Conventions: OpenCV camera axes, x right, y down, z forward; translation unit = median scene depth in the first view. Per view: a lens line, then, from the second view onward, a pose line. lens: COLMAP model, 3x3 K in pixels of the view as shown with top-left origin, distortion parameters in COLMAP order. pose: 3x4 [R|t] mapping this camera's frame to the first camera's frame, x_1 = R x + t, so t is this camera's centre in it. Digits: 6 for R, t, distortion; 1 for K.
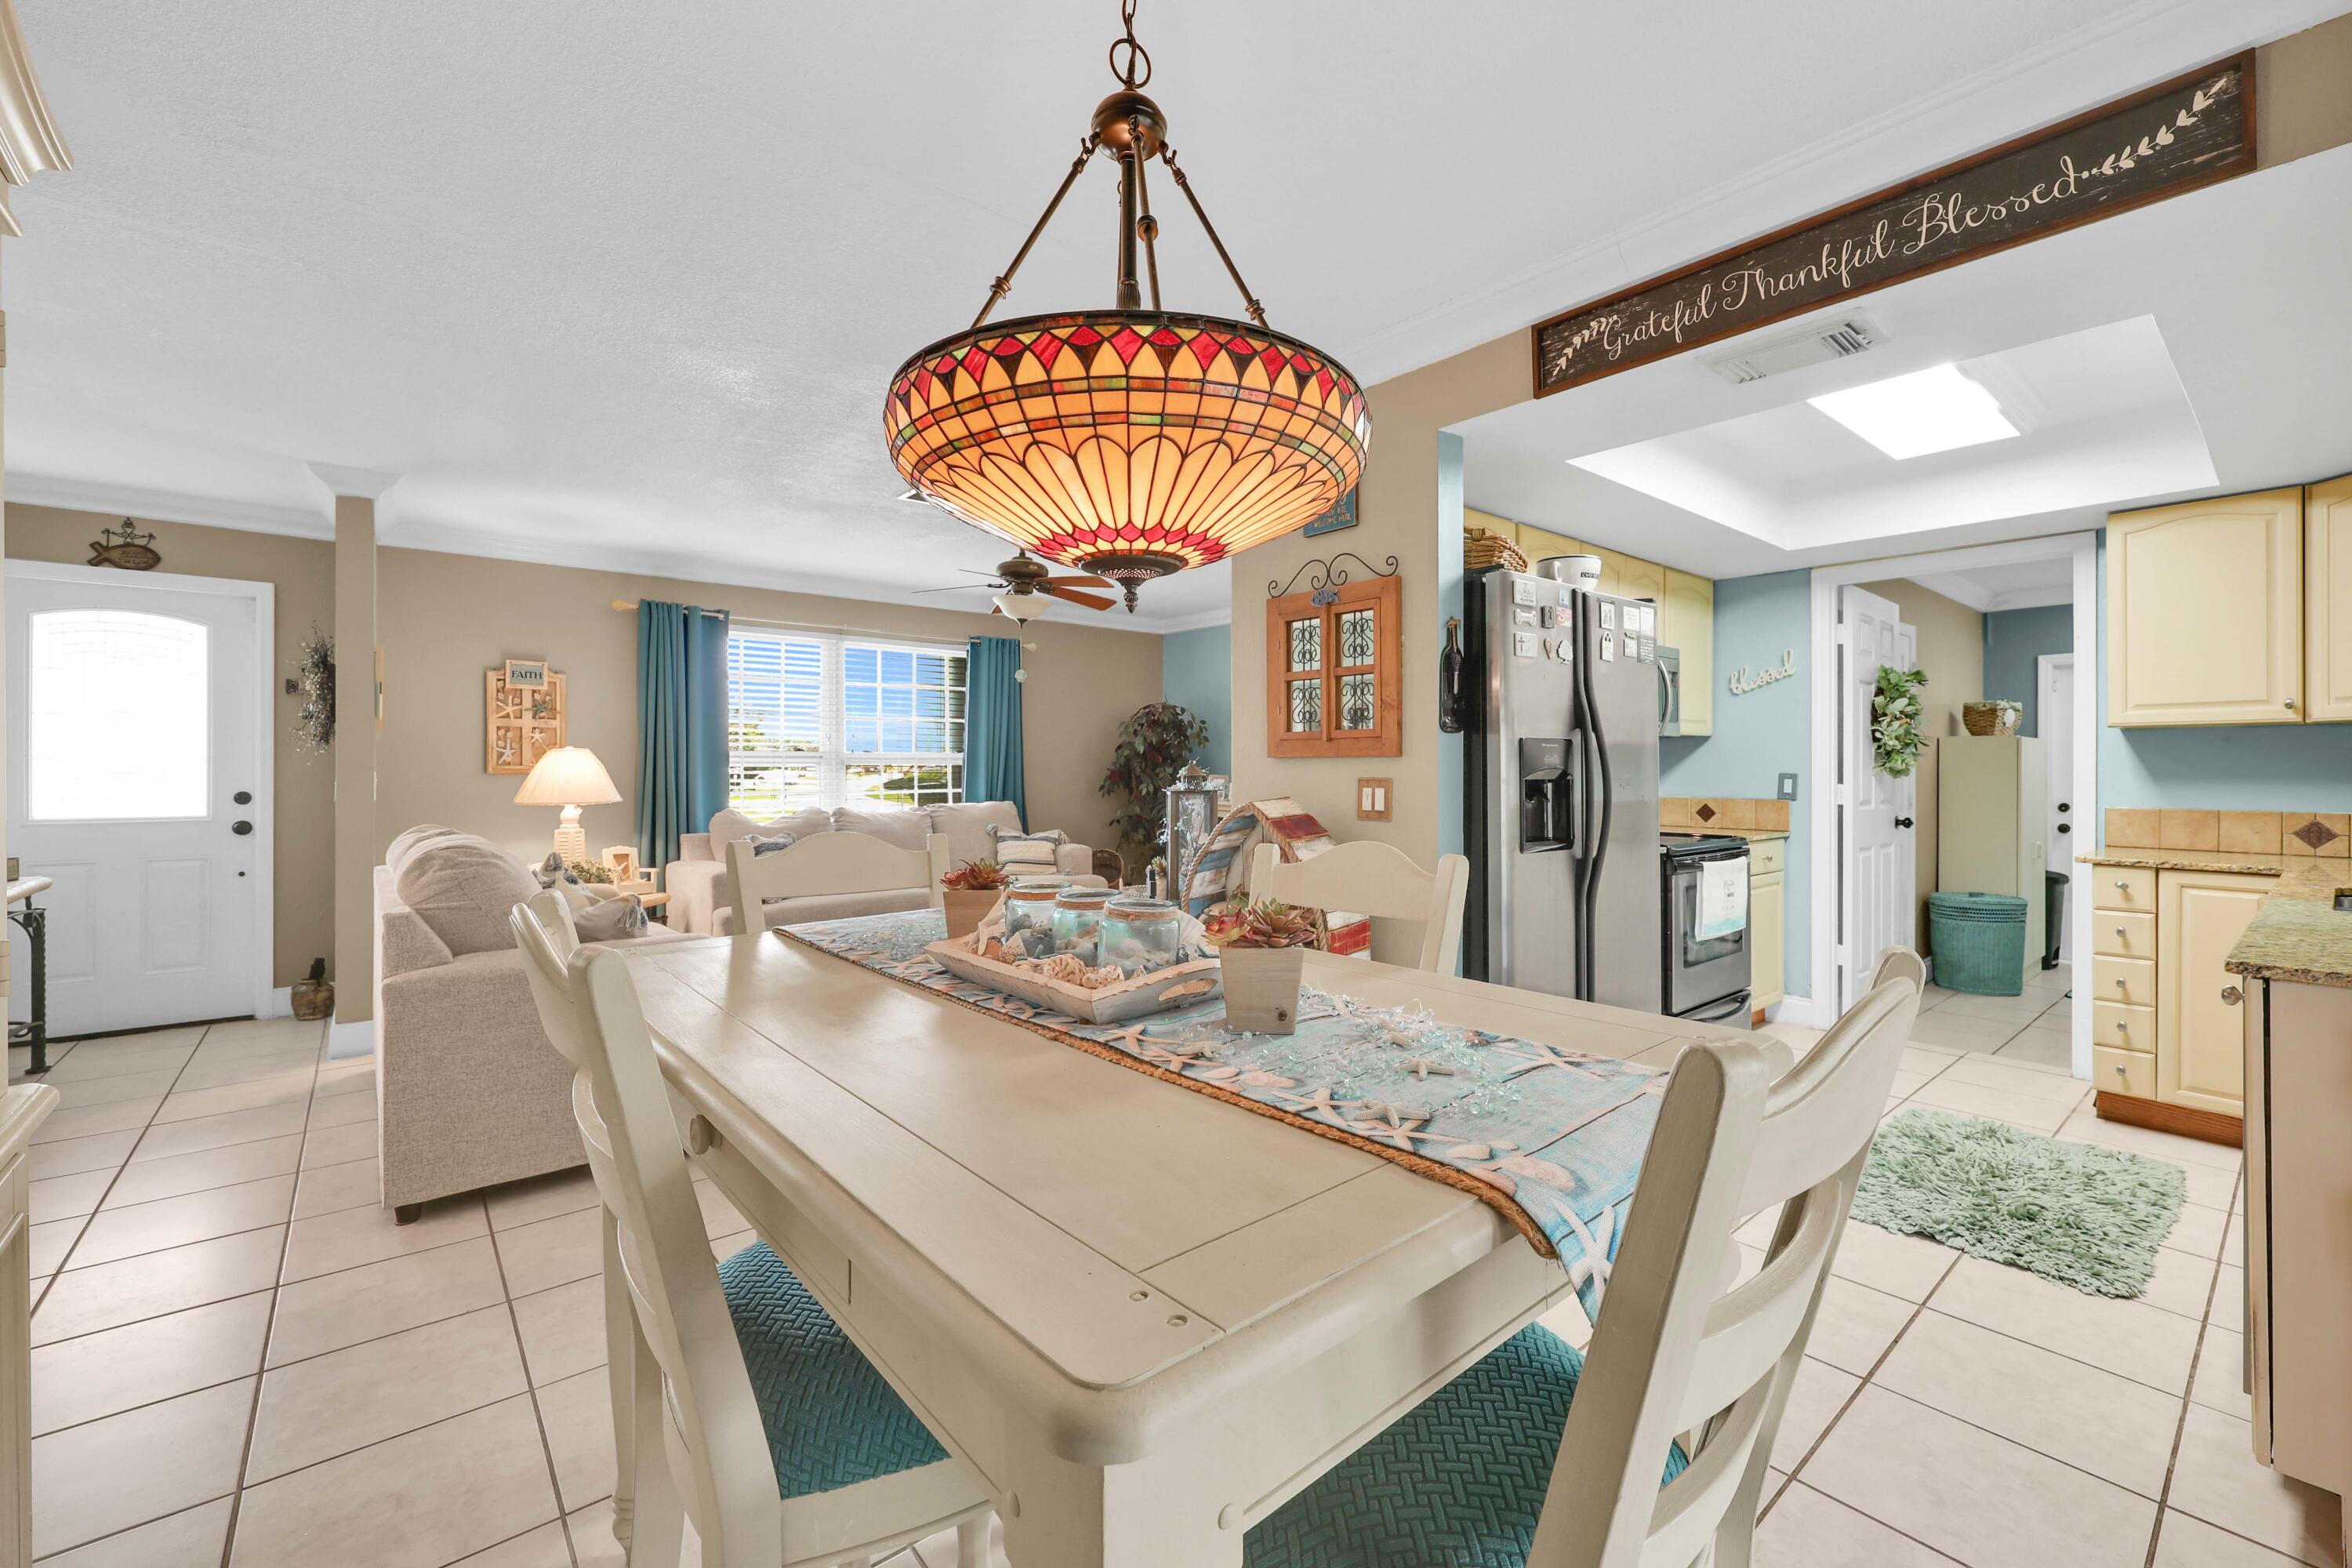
lens RADIAL K [[959.1, 0, 1170.2], [0, 959.1, 770.1], [0, 0, 1]] dist [0.000892, 0.000112]
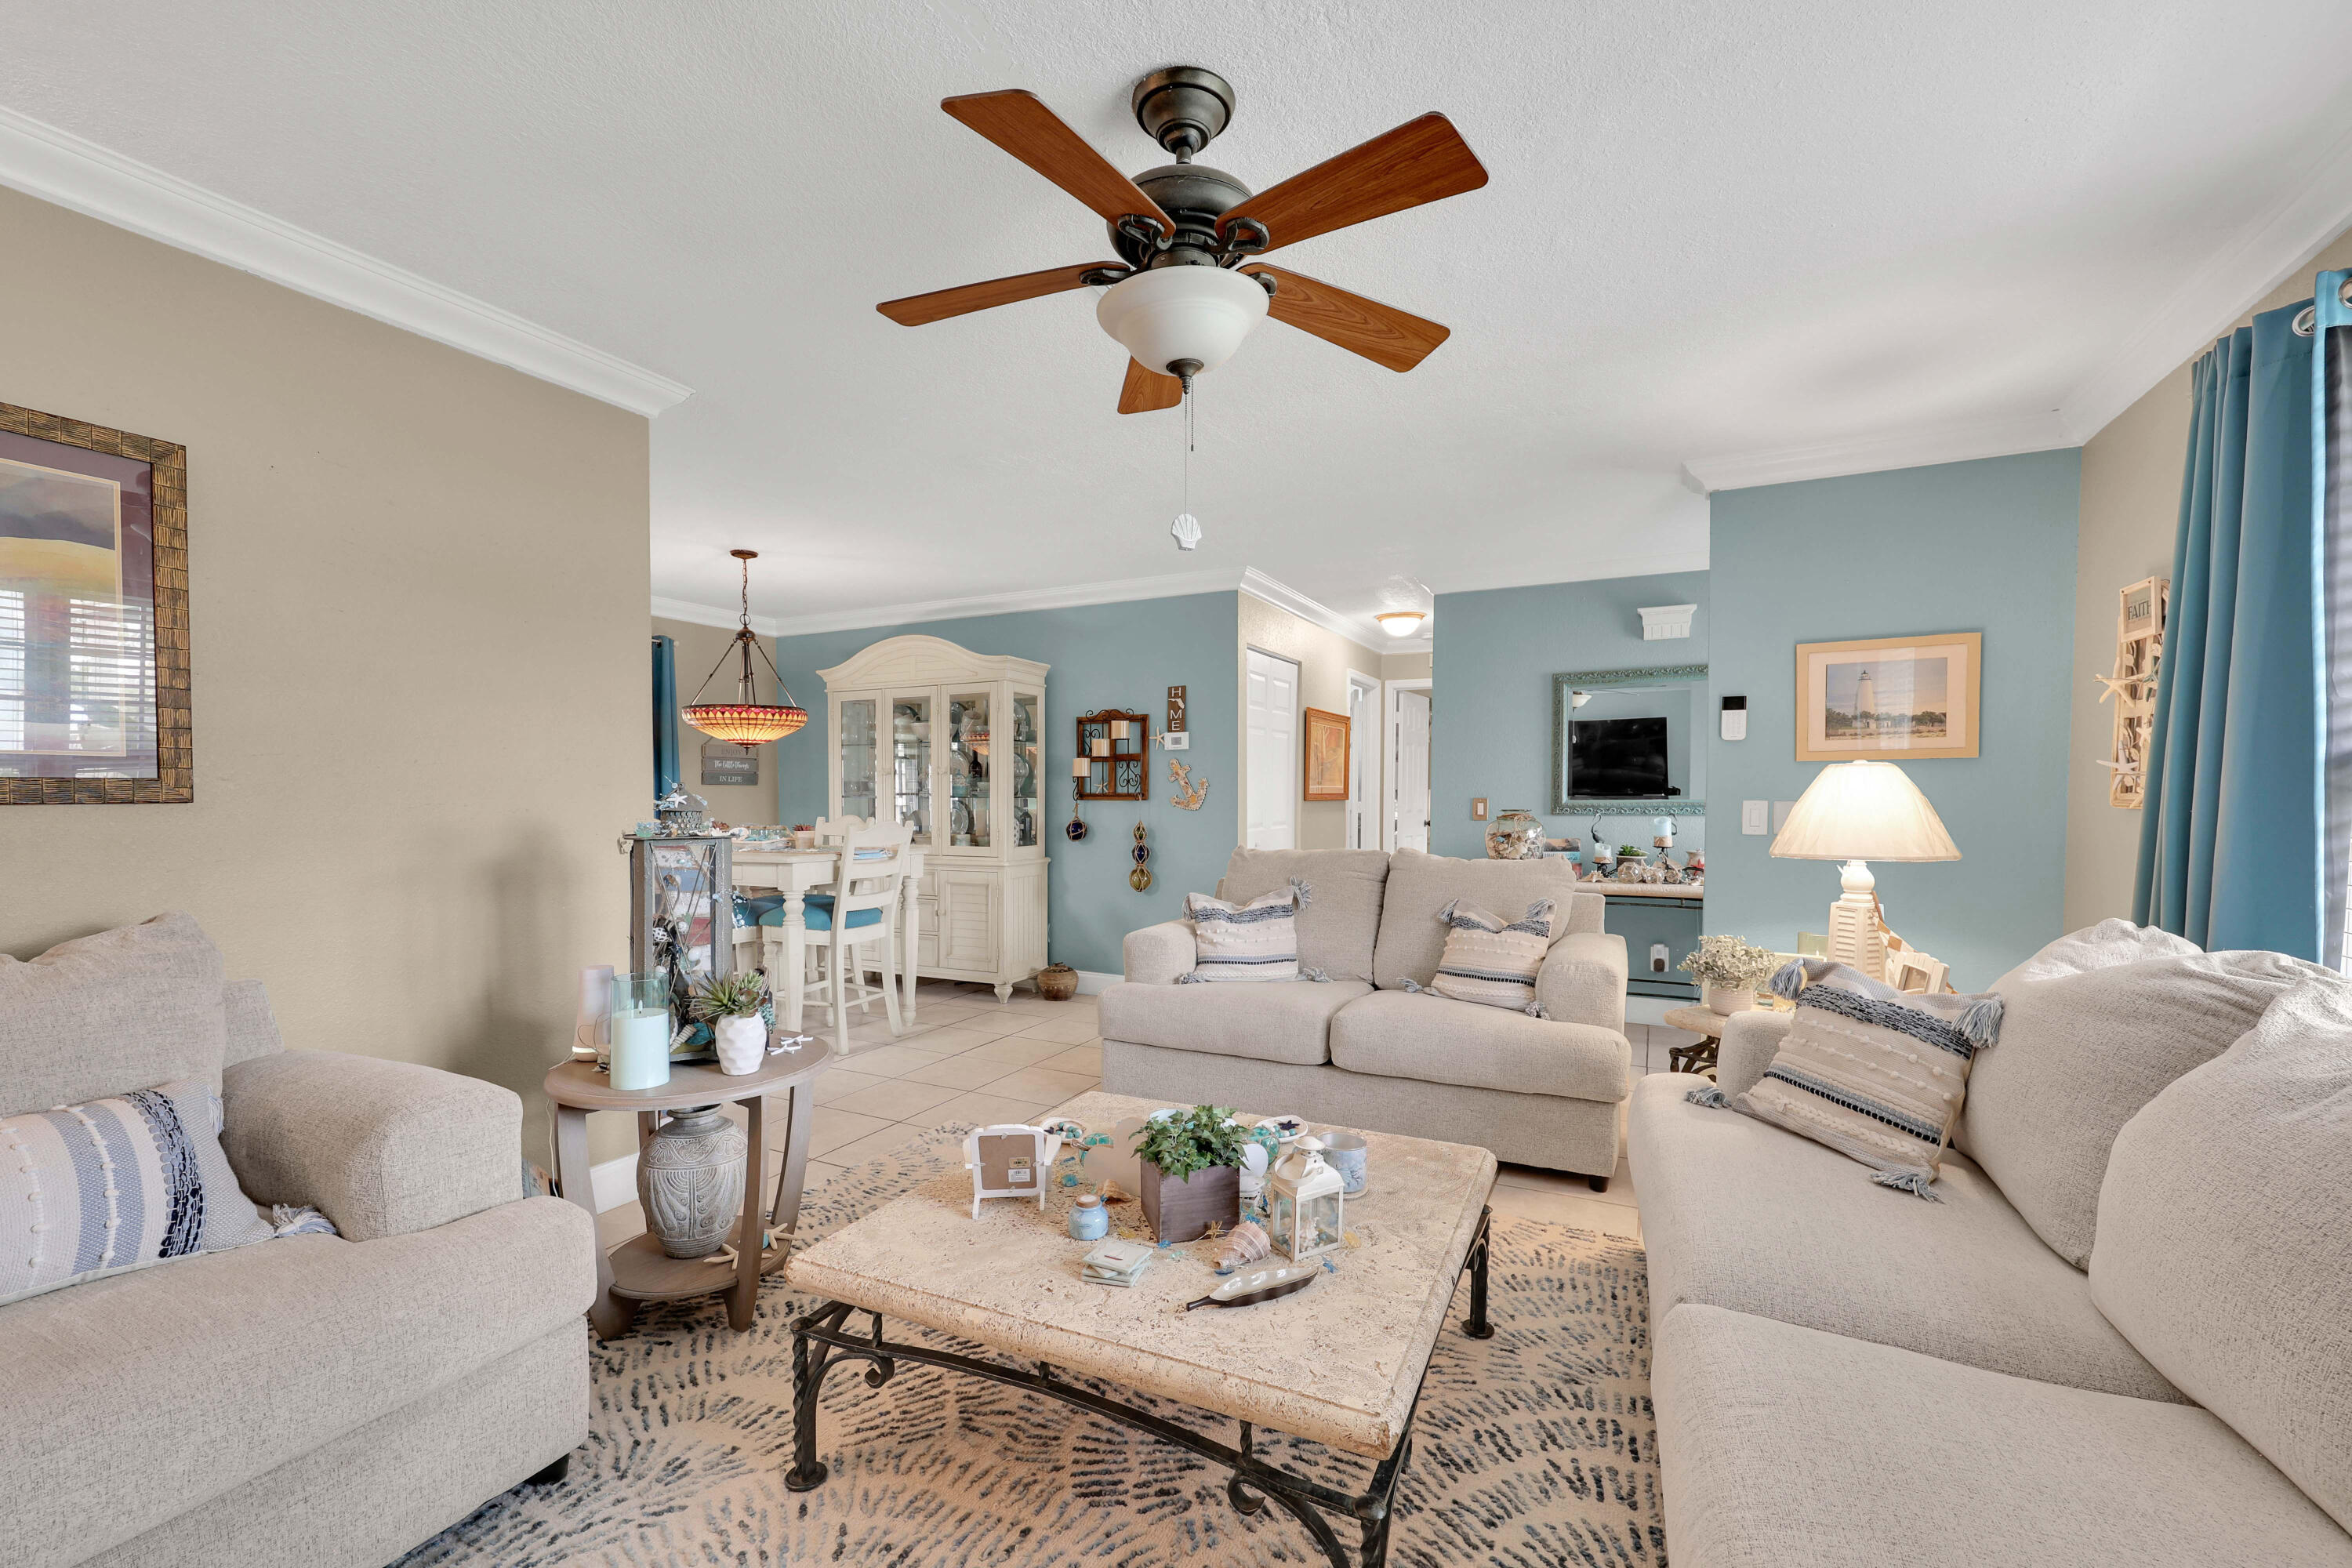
lens RADIAL K [[971.5, 0, 1186.4], [0, 971.5, 808.0], [0, 0, 1]] dist [0.000218, 0.000038]
pose [[-0.911133, 0.005951, -0.412070, -0.013433], [-0.002270, 0.999808, 0.019460, -0.006270], [0.412107, 0.018666, -0.910944, 1.420134]]
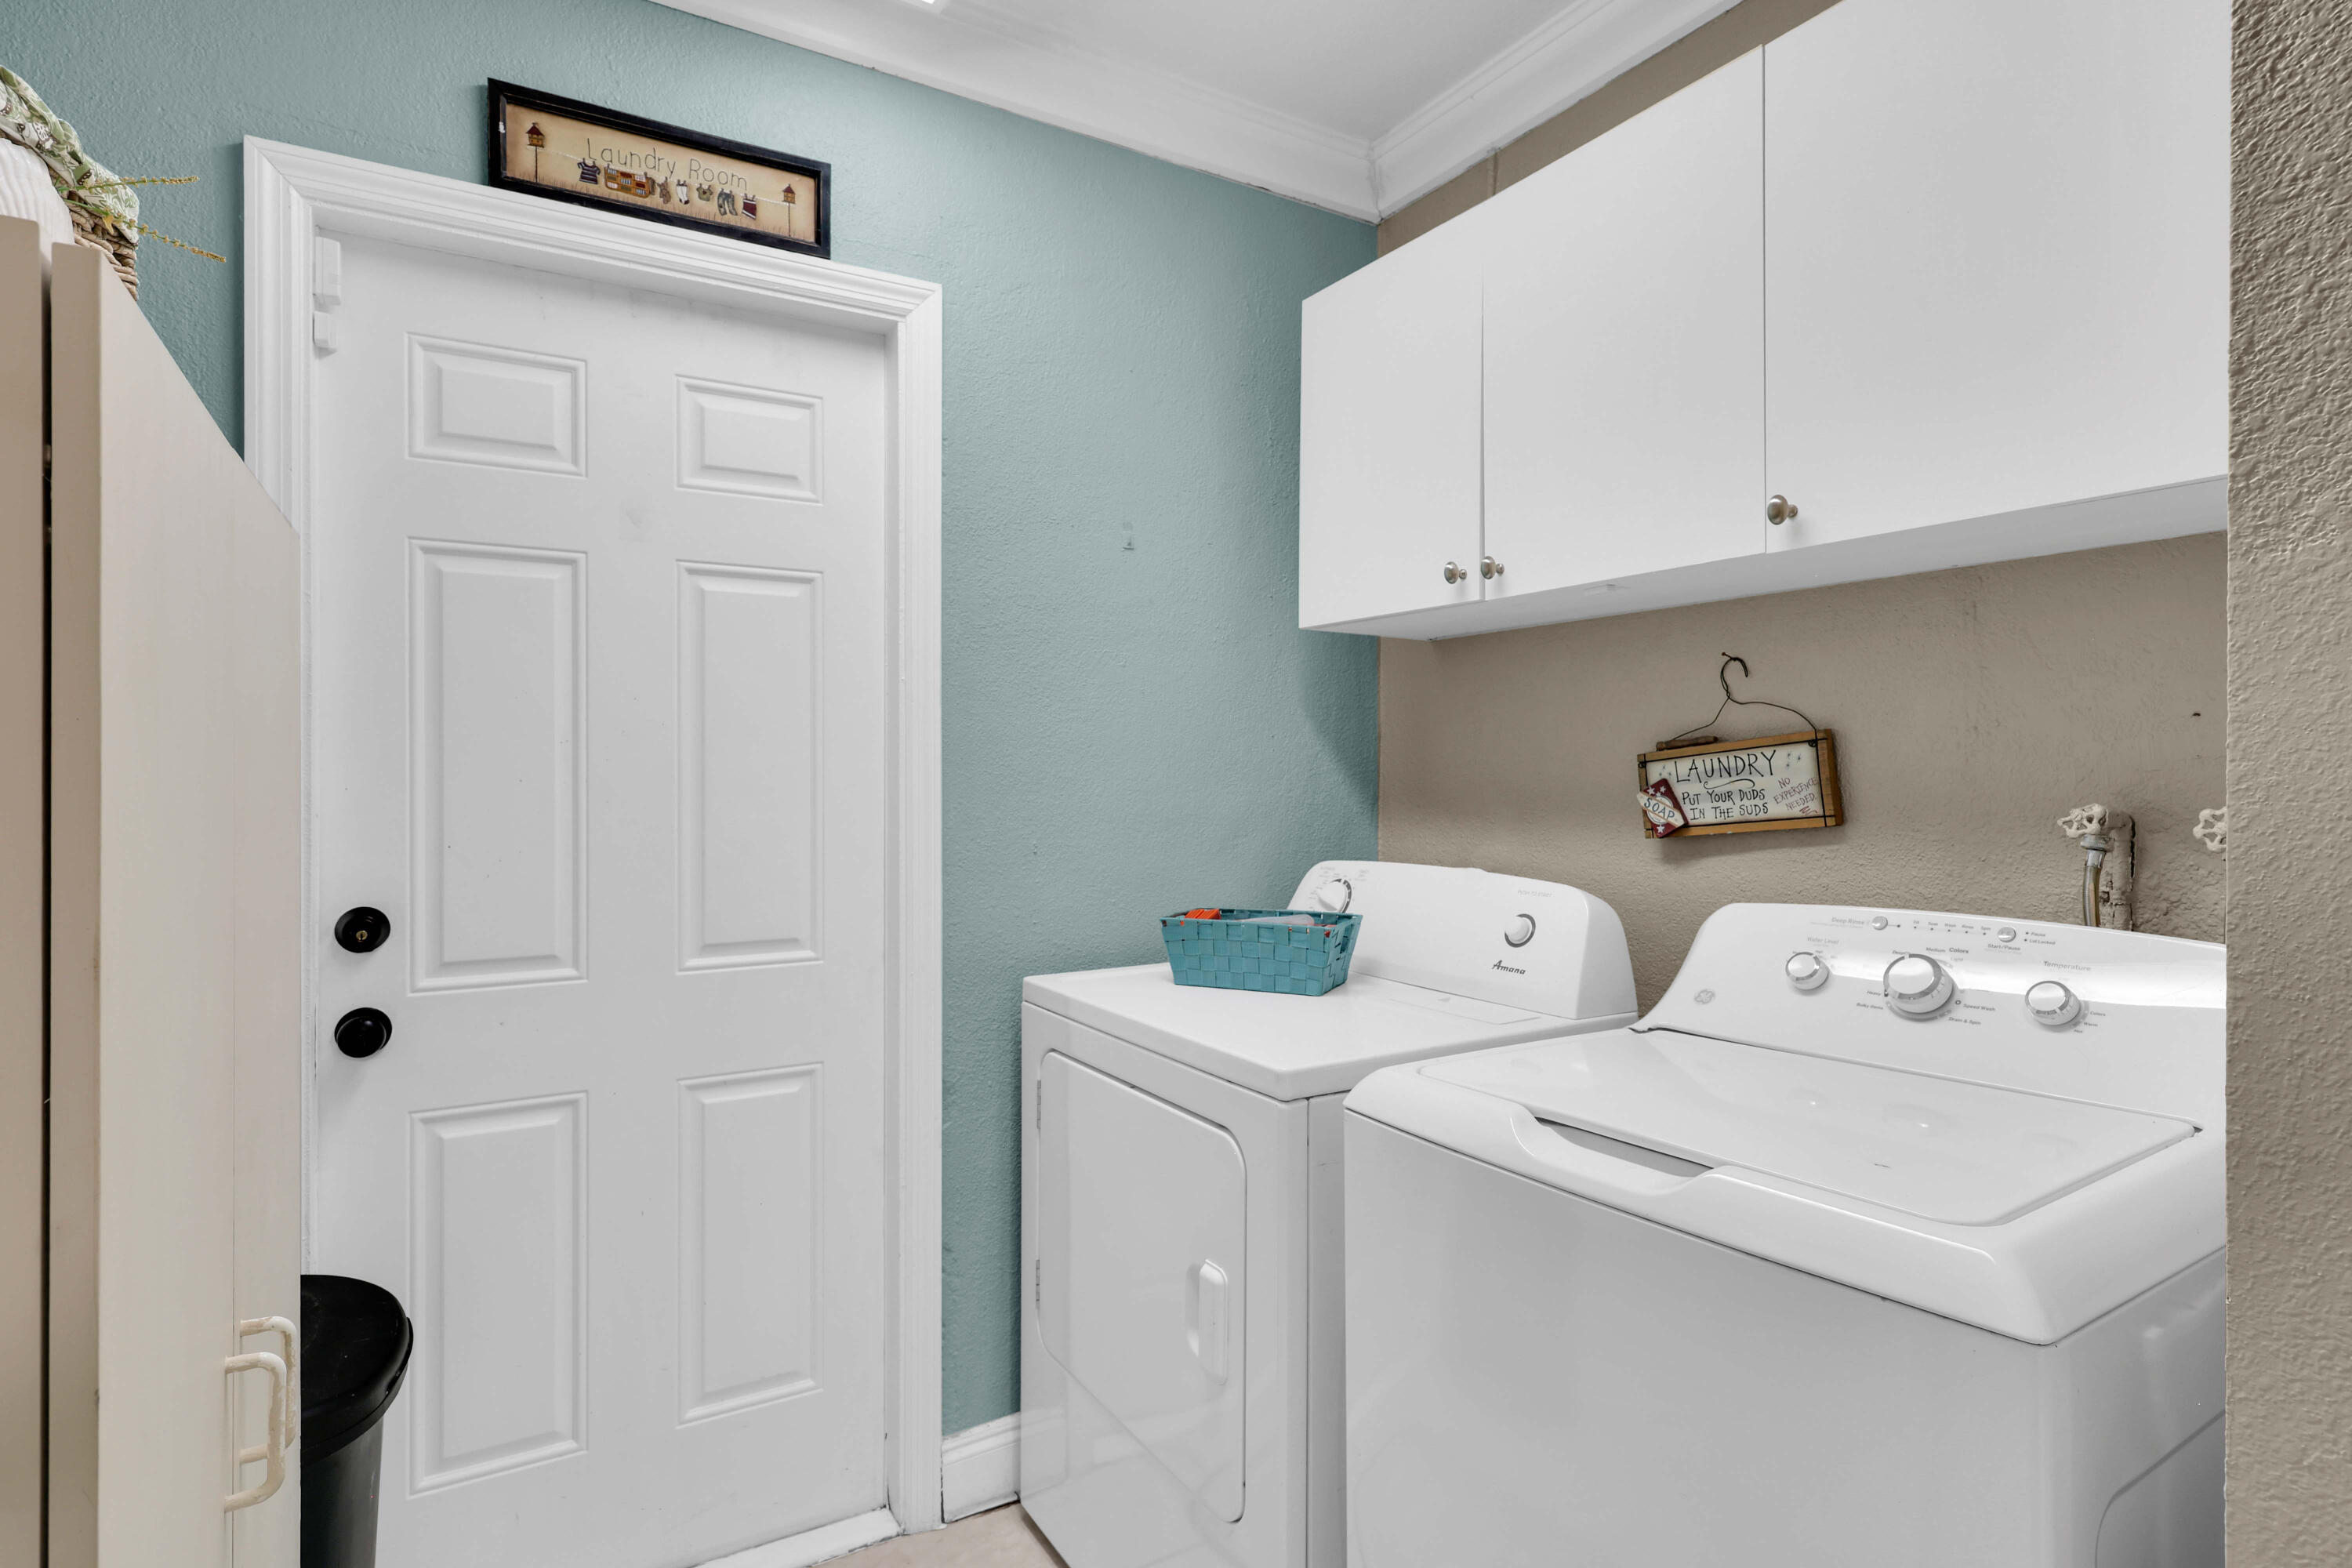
lens RADIAL K [[1172.4, 0, 1176.0], [0, 1172.4, 784.0], [0, 0, 1]] dist [0.000580, 0.000214]
pose [[0.140025, -0.002154, 0.990146, 1.028846], [0.003540, 0.999992, 0.001675, 0.013423], [-0.990142, 0.003271, 0.140032, 1.151838]]
